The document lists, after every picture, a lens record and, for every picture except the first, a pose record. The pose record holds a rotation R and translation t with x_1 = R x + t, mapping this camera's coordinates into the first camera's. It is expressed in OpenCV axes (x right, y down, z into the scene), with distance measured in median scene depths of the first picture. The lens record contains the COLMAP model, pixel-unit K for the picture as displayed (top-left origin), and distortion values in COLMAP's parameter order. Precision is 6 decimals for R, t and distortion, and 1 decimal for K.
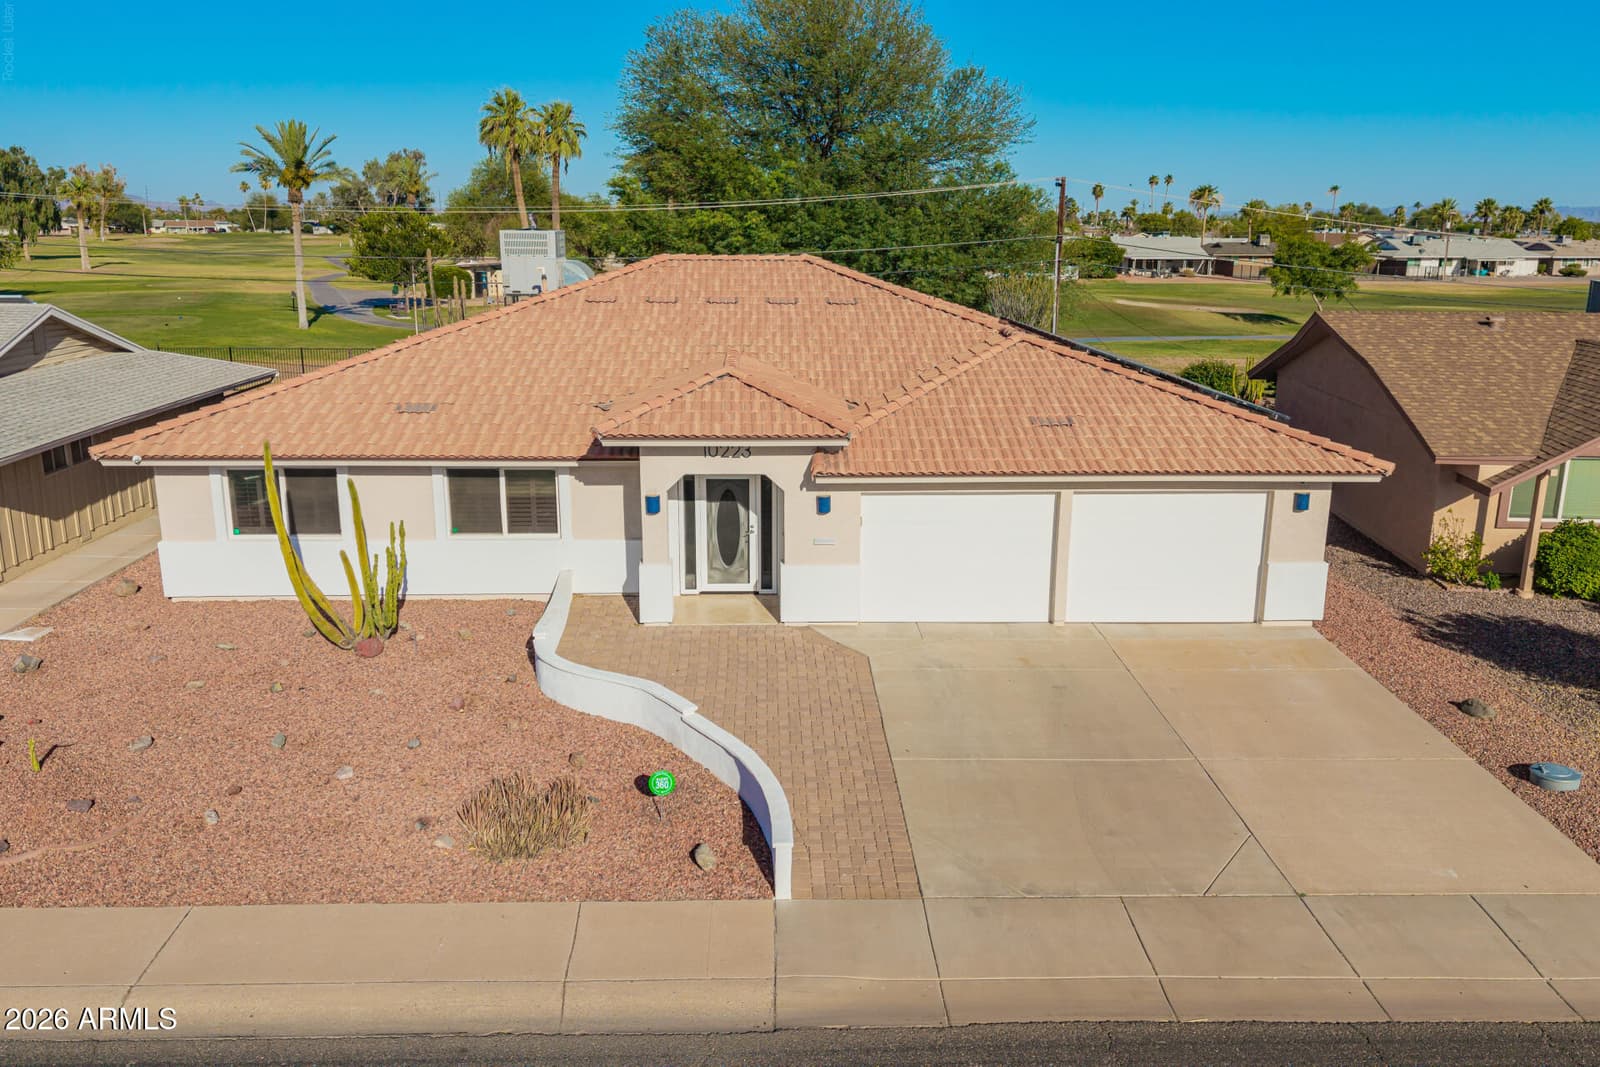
lens RADIAL K [[1271.8, 0, 799.8], [0, 1271.8, 535.3], [0, 0, 1]] dist [0.052871, -0.074401]
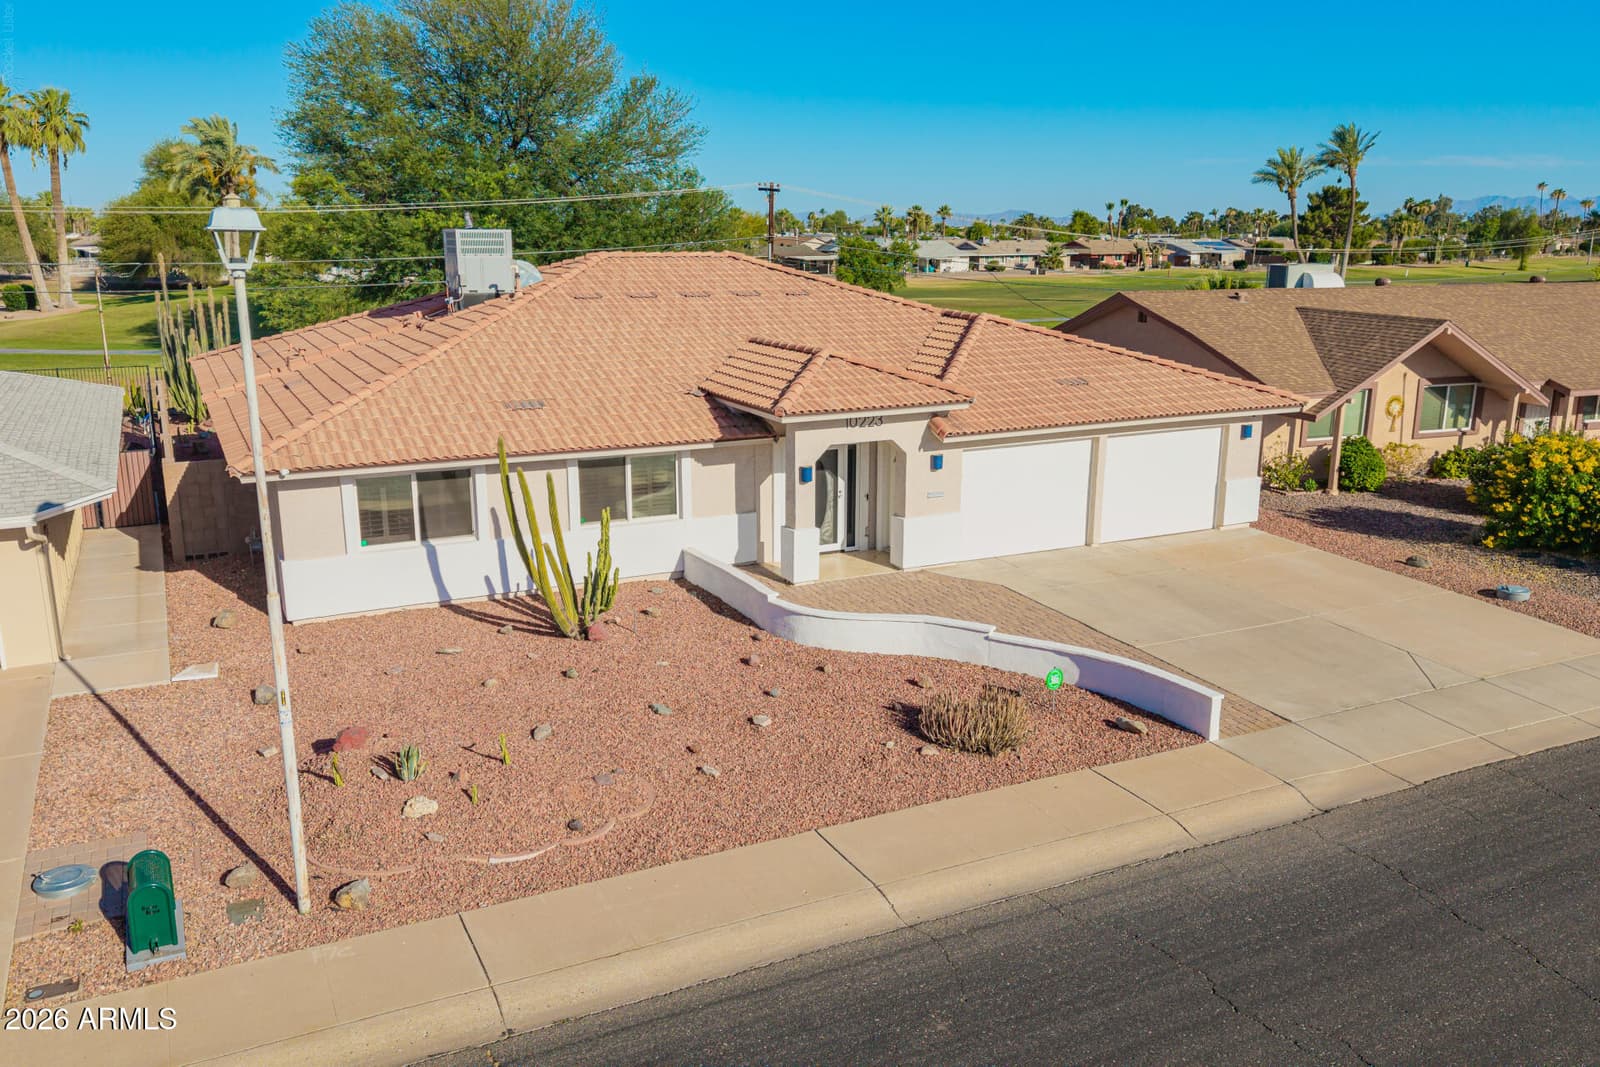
lens RADIAL K [[1271.8, 0, 808.0], [0, 1271.8, 525.6], [0, 0, 1]] dist [0.052871, -0.074401]
pose [[0.905235, -0.099731, 0.413042, -0.539736], [0.103959, 0.994506, 0.012289, 0.006695], [-0.411998, 0.031815, 0.910629, -0.007619]]
